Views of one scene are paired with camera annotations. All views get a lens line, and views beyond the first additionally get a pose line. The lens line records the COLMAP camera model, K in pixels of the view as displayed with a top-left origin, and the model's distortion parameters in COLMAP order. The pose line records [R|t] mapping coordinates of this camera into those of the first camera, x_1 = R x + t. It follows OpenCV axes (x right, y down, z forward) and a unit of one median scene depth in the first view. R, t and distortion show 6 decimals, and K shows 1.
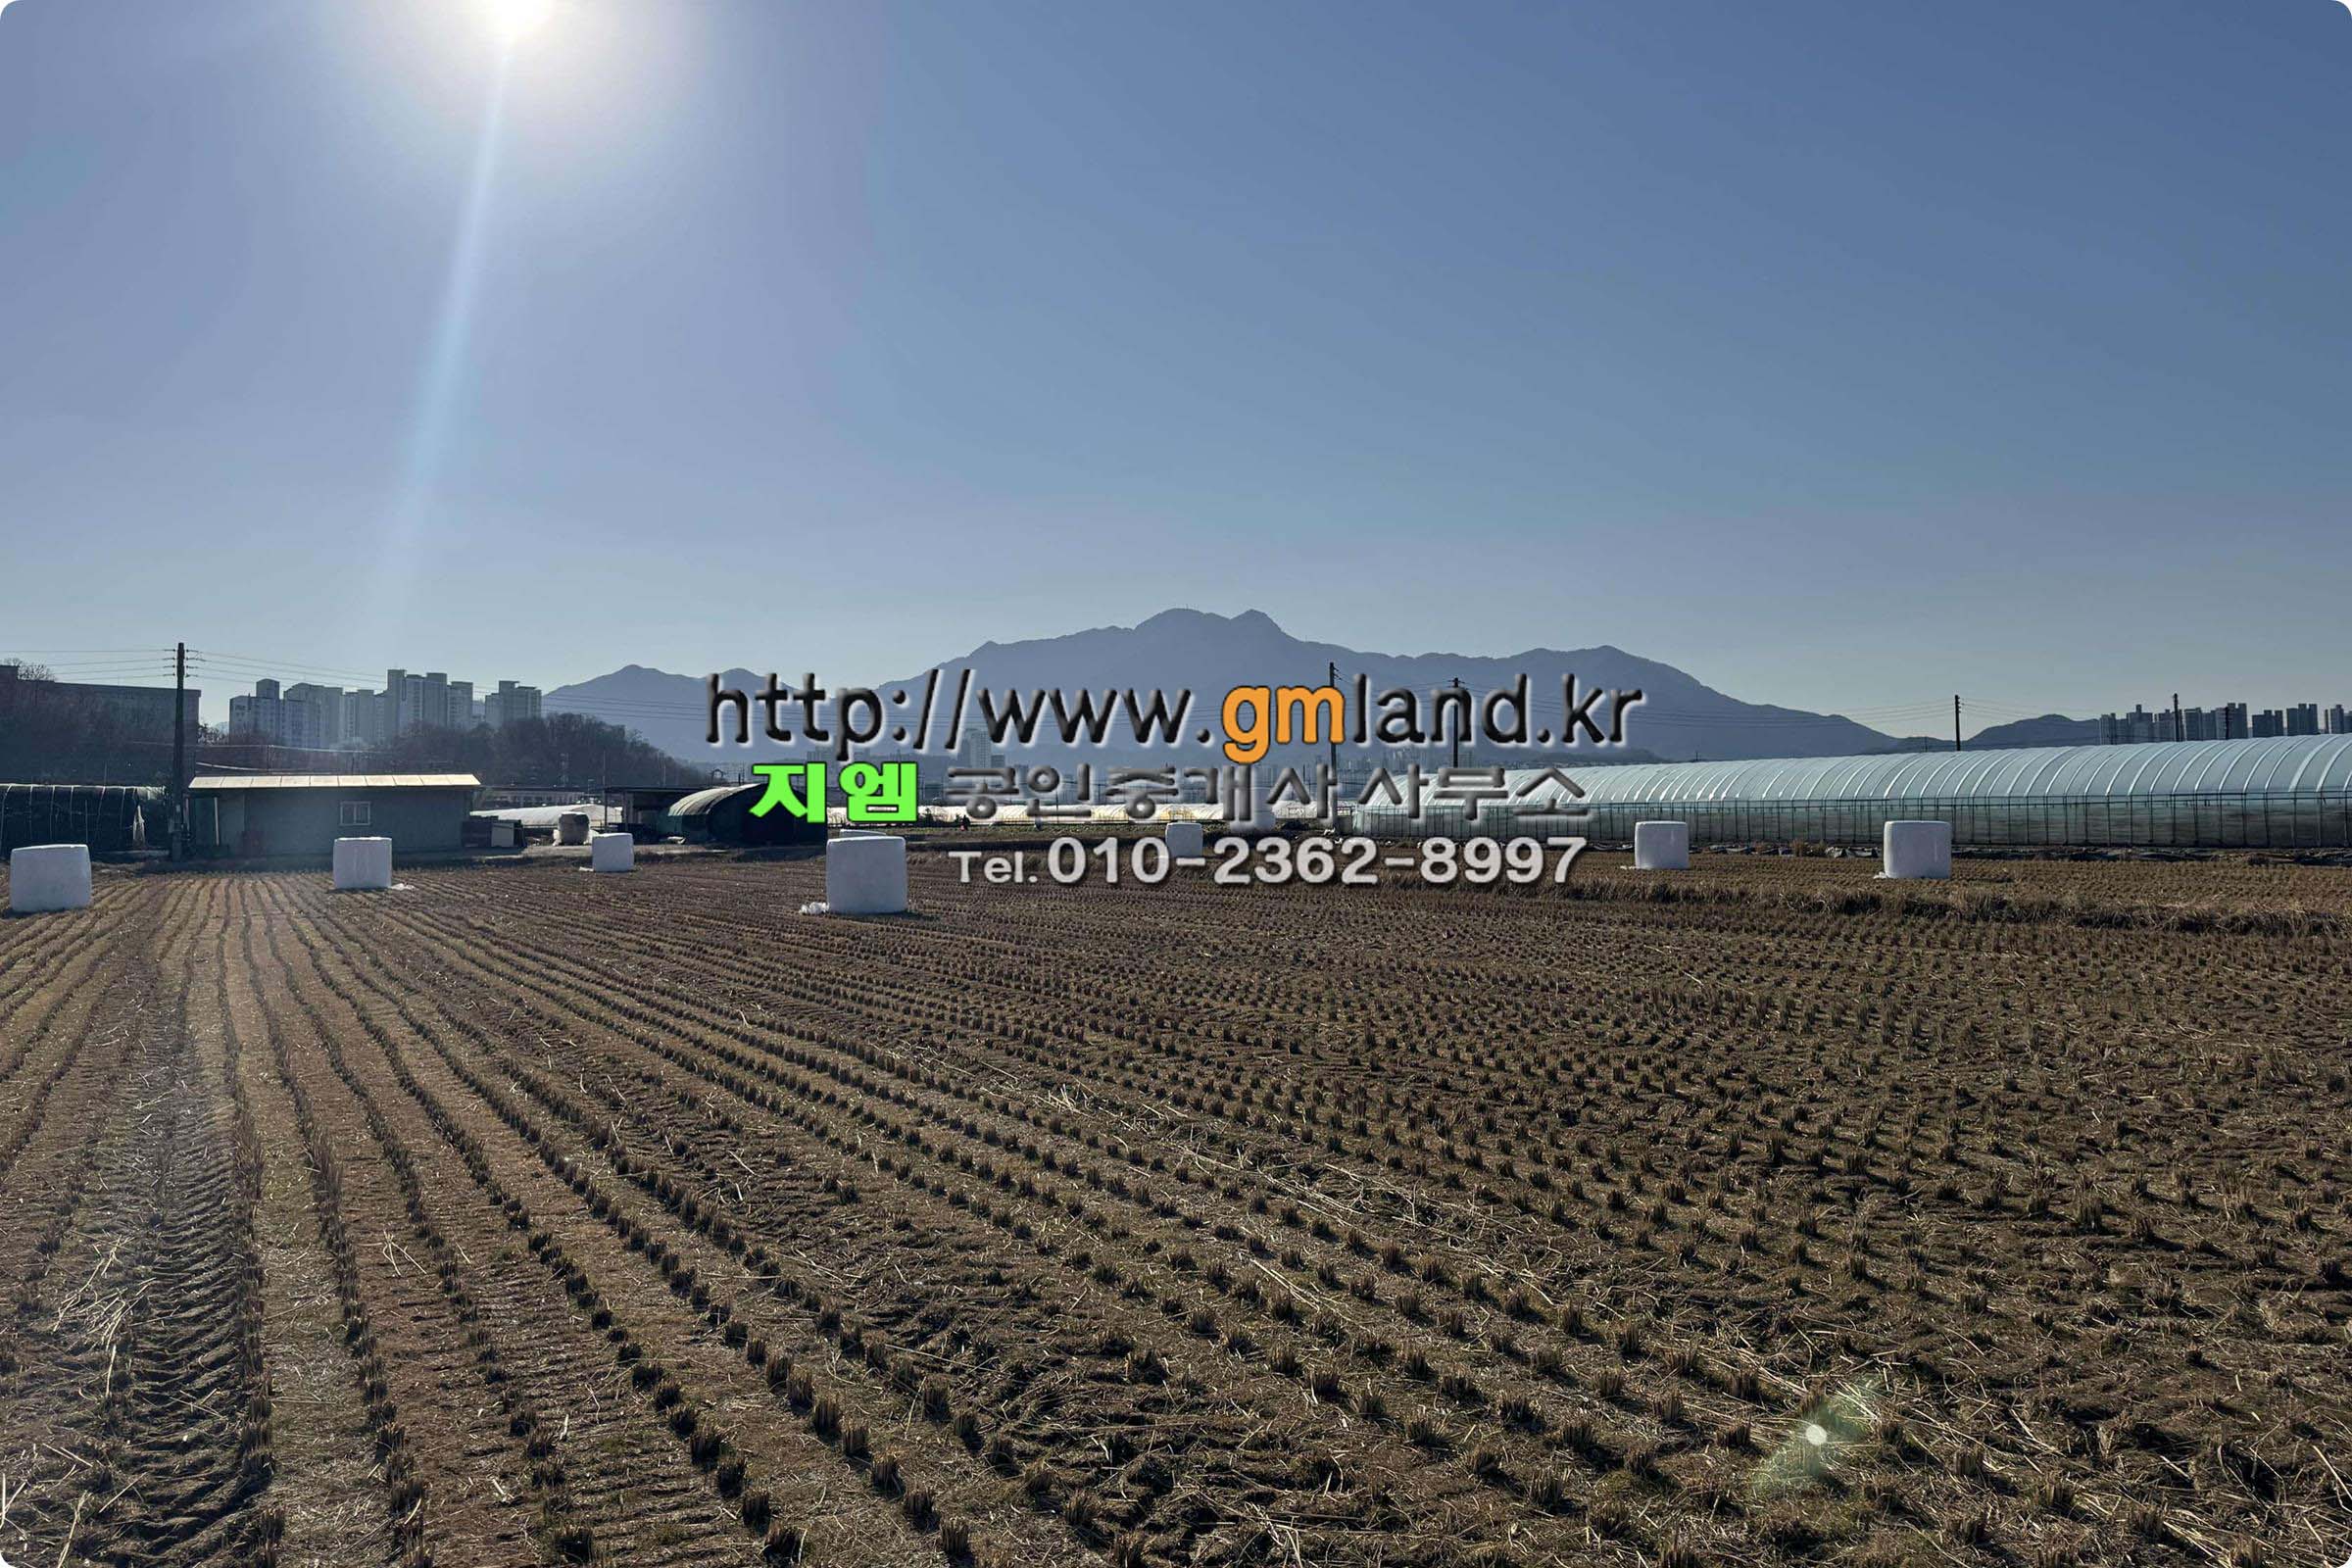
lens RADIAL K [[1647.9, 0, 1176.0], [0, 1647.9, 784.0], [0, 0, 1]] dist [0.000368, -0.000460]
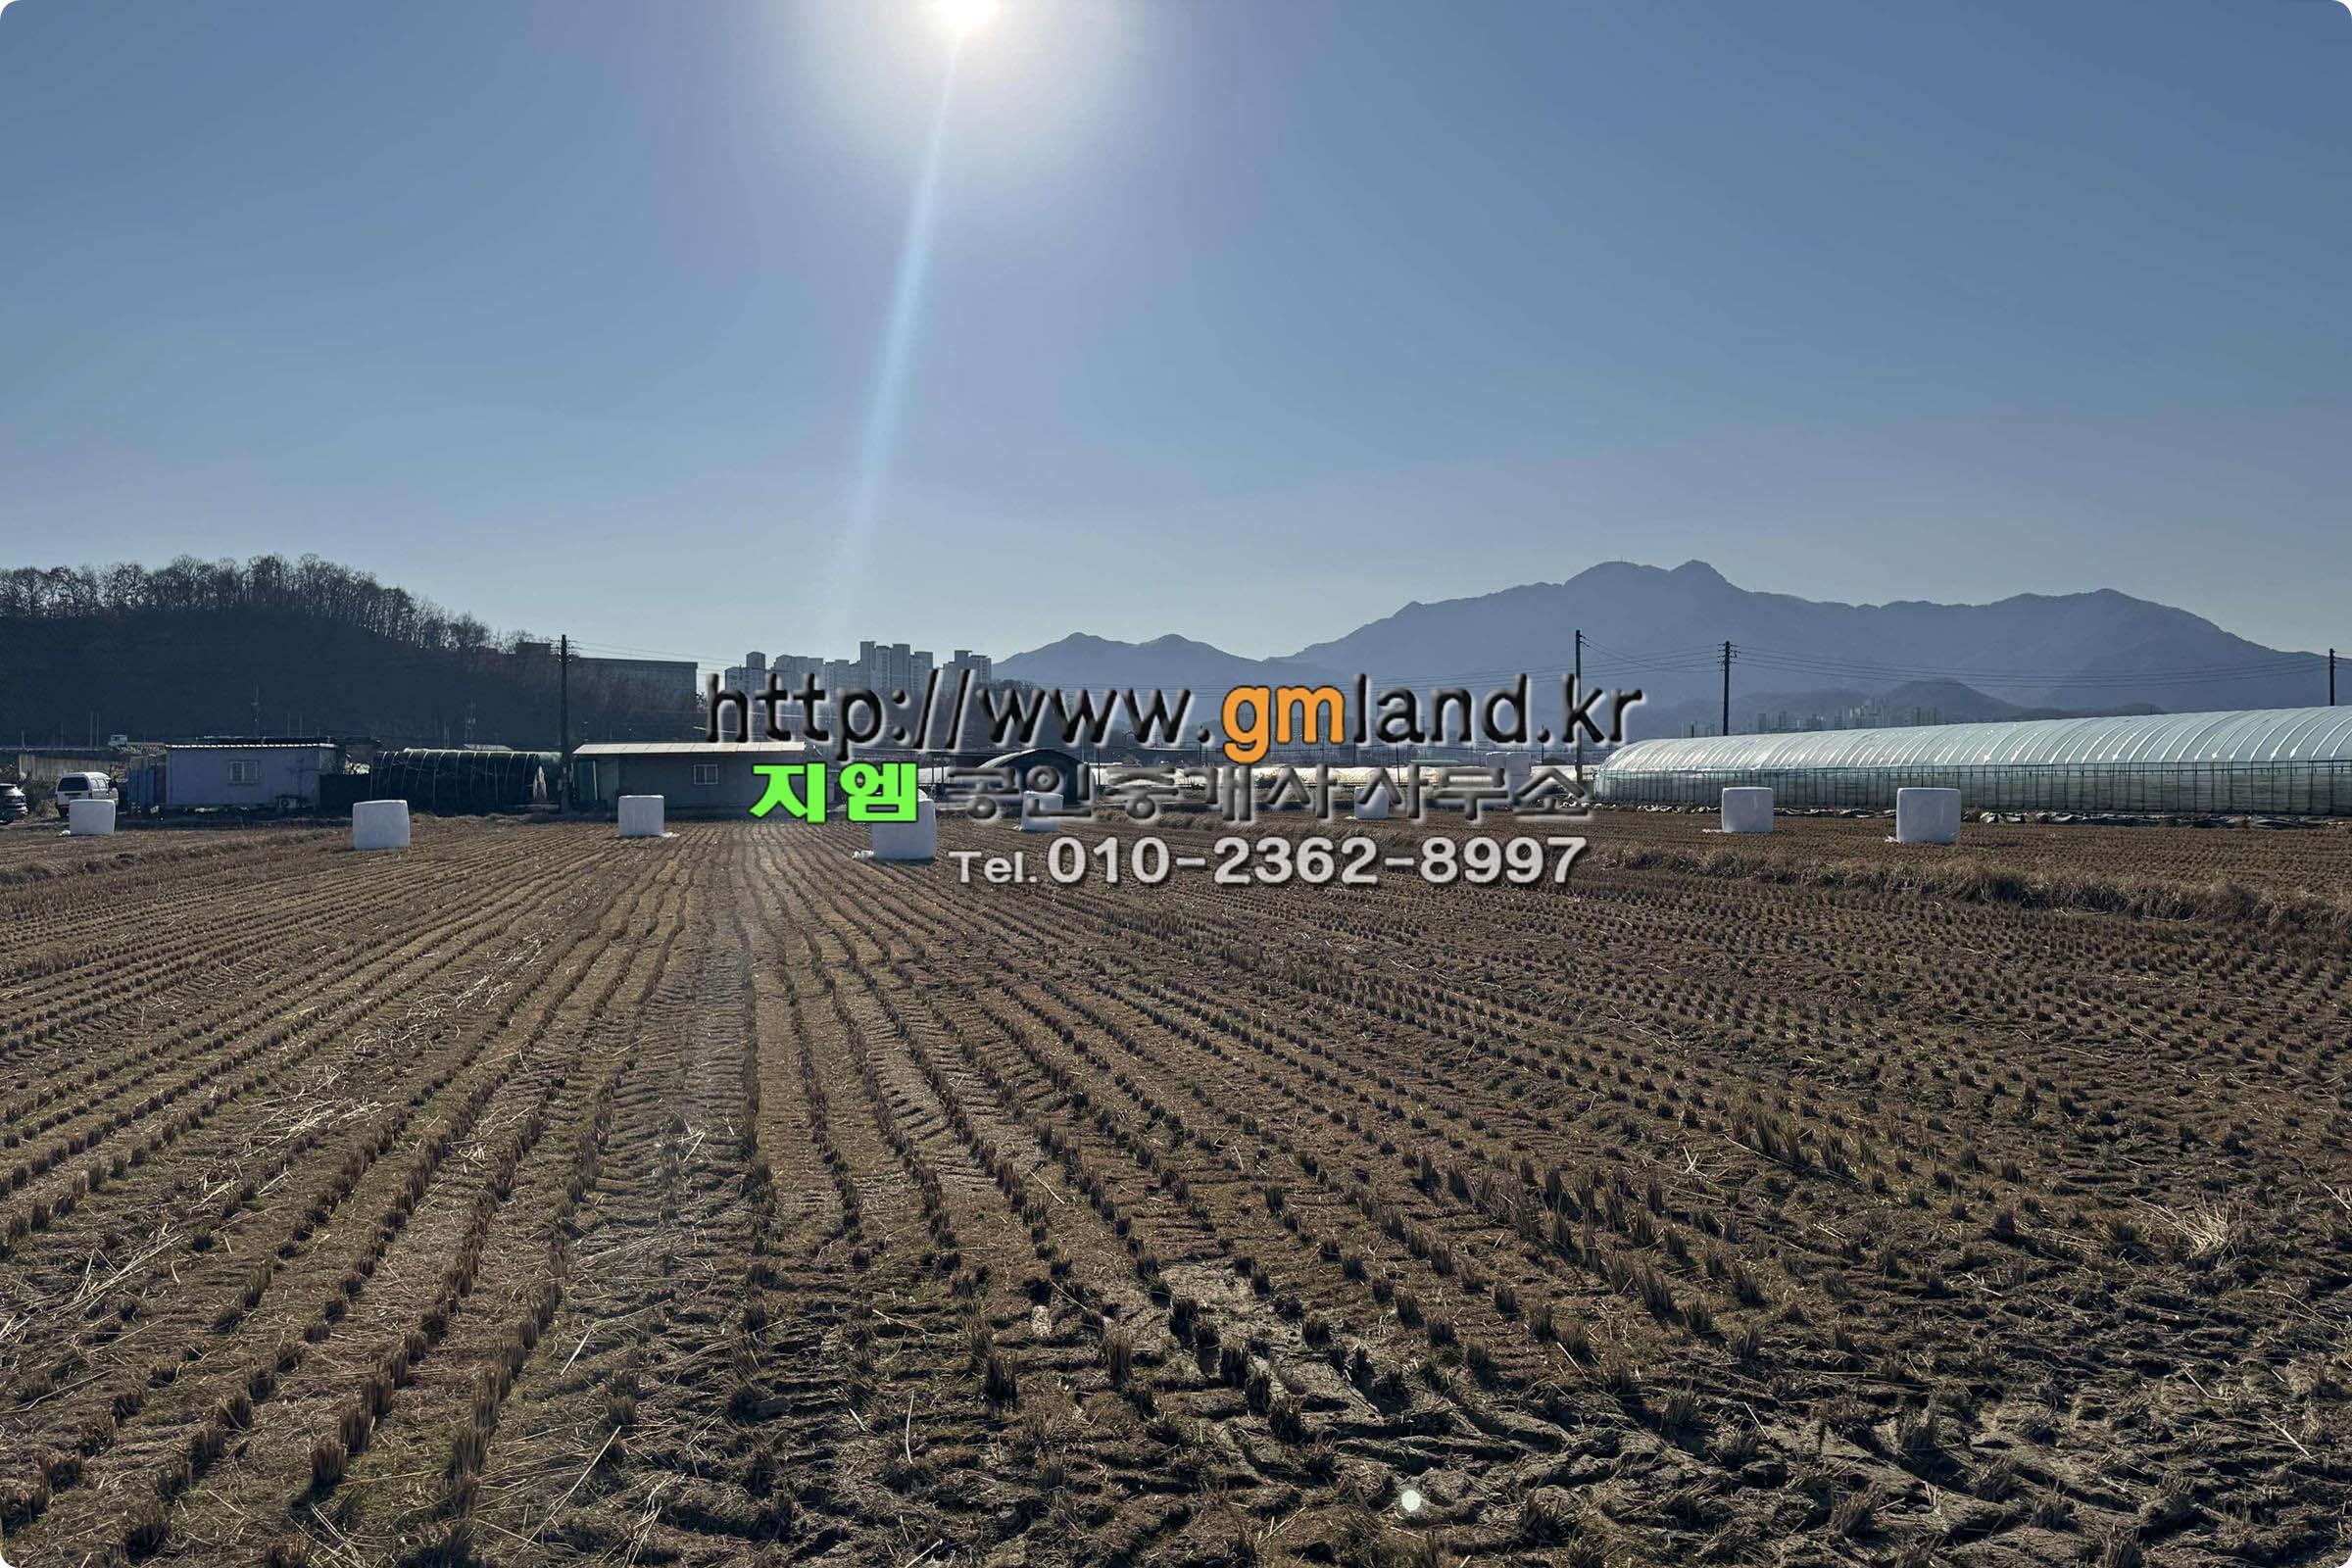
lens RADIAL K [[1686.9, 0, 1176.0], [0, 1686.9, 784.0], [0, 0, 1]] dist [0.003523, -0.000371]
pose [[0.966179, 0.003519, -0.257849, 0.125926], [0.002050, 0.999771, 0.021325, -0.000853], [0.257865, -0.021132, 0.965950, -0.055485]]
